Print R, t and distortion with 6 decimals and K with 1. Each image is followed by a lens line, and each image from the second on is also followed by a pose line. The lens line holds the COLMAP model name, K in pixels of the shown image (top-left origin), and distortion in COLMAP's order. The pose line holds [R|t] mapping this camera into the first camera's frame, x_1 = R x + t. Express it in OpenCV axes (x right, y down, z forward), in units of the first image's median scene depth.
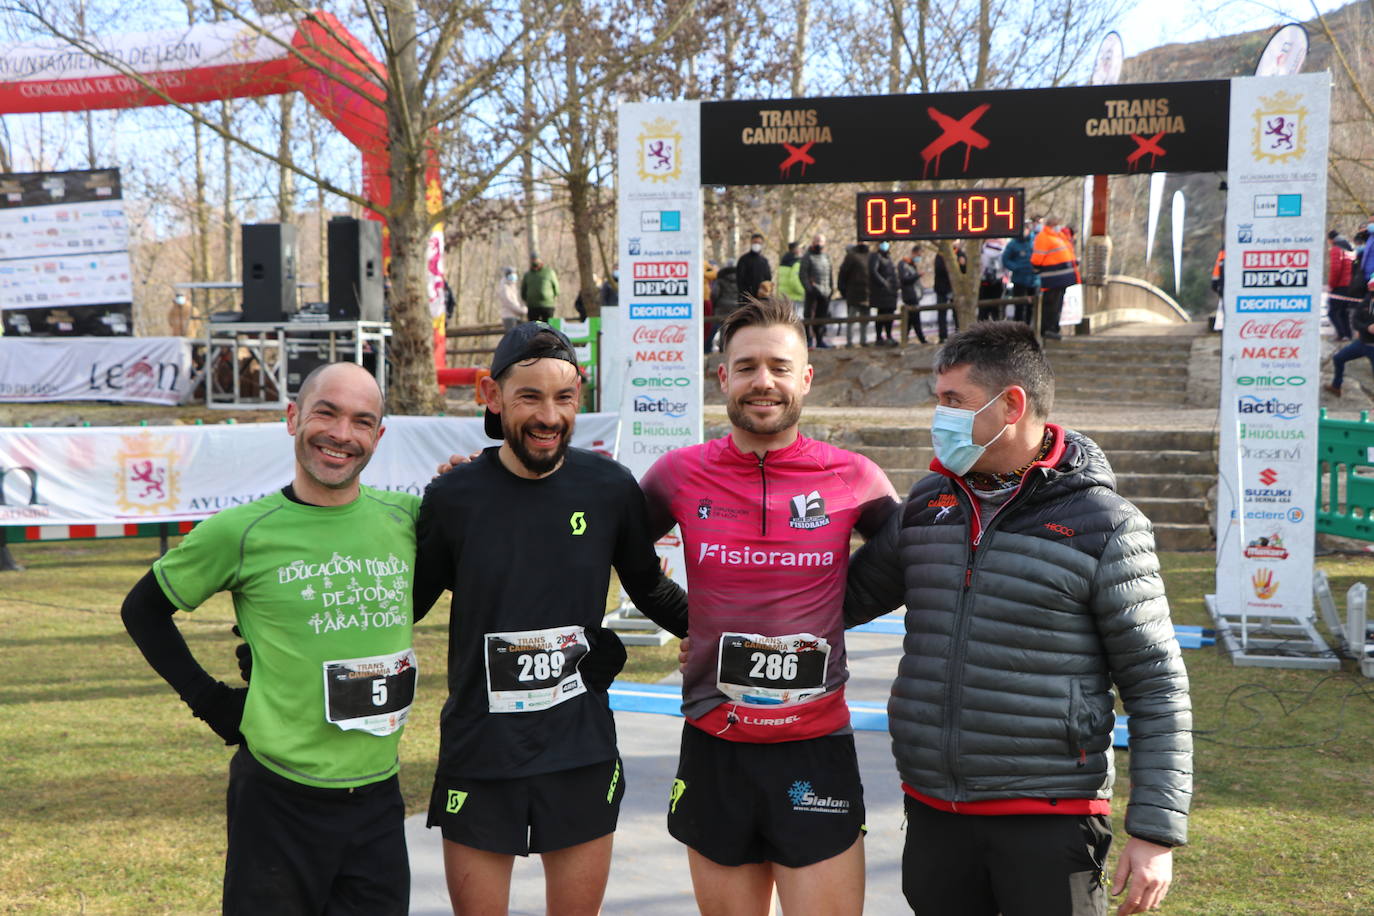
lens RADIAL K [[1757.9, 0, 676.4], [0, 1757.9, 456.9], [0, 0, 1]] dist [0.004471, 0.327627]
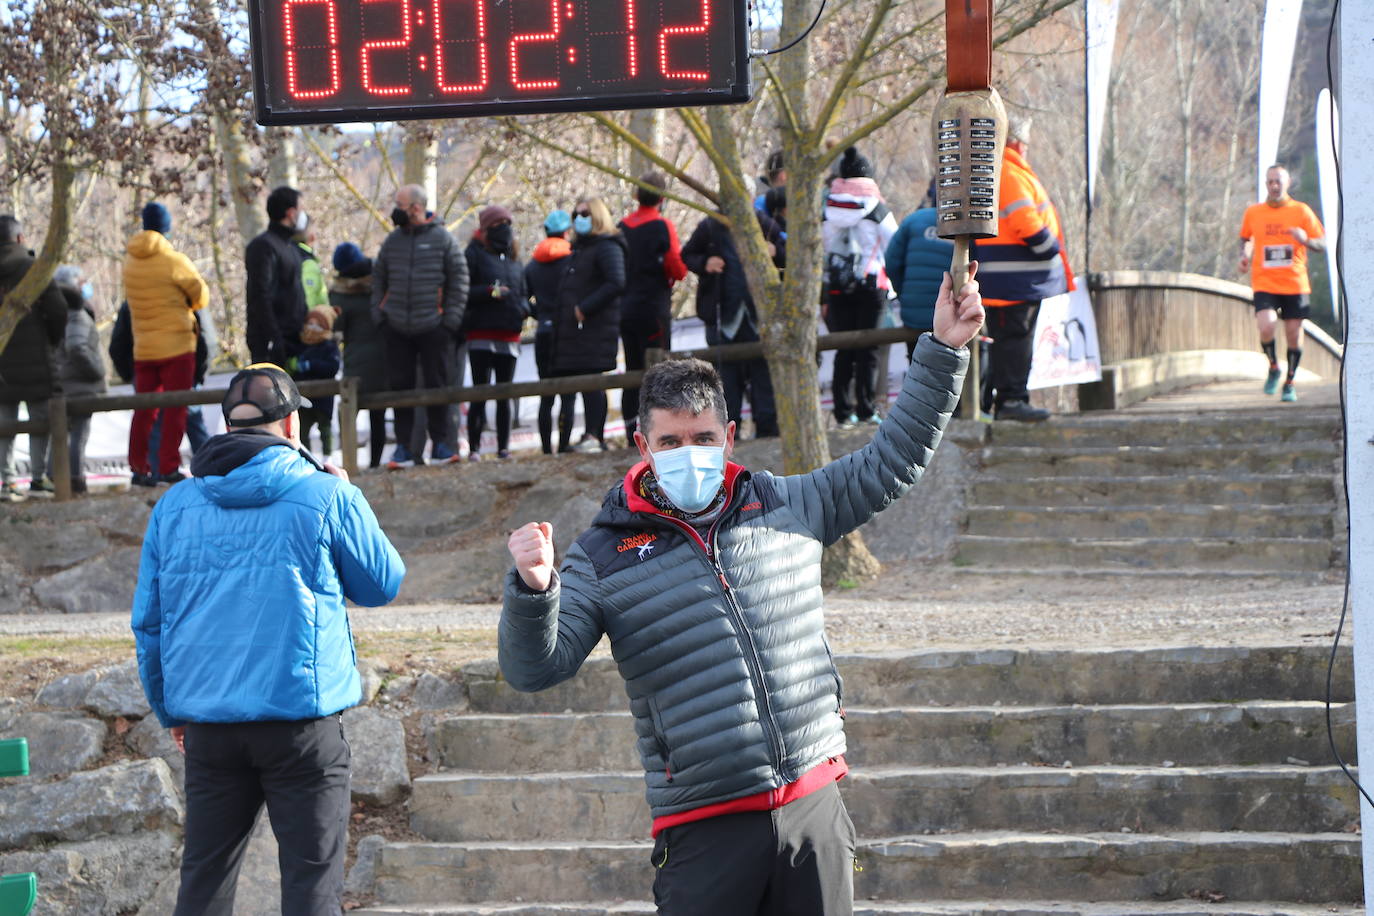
lens RADIAL K [[3781.0, 0, 686.8], [0, 3781.0, 458.8], [0, 0, 1]] dist [0.512147, 0.360372]
pose [[0.994374, -0.030500, 0.101438, 0.072141], [0.036963, 0.997363, -0.062458, -0.007938], [-0.099266, 0.065856, 0.992879, 0.188448]]
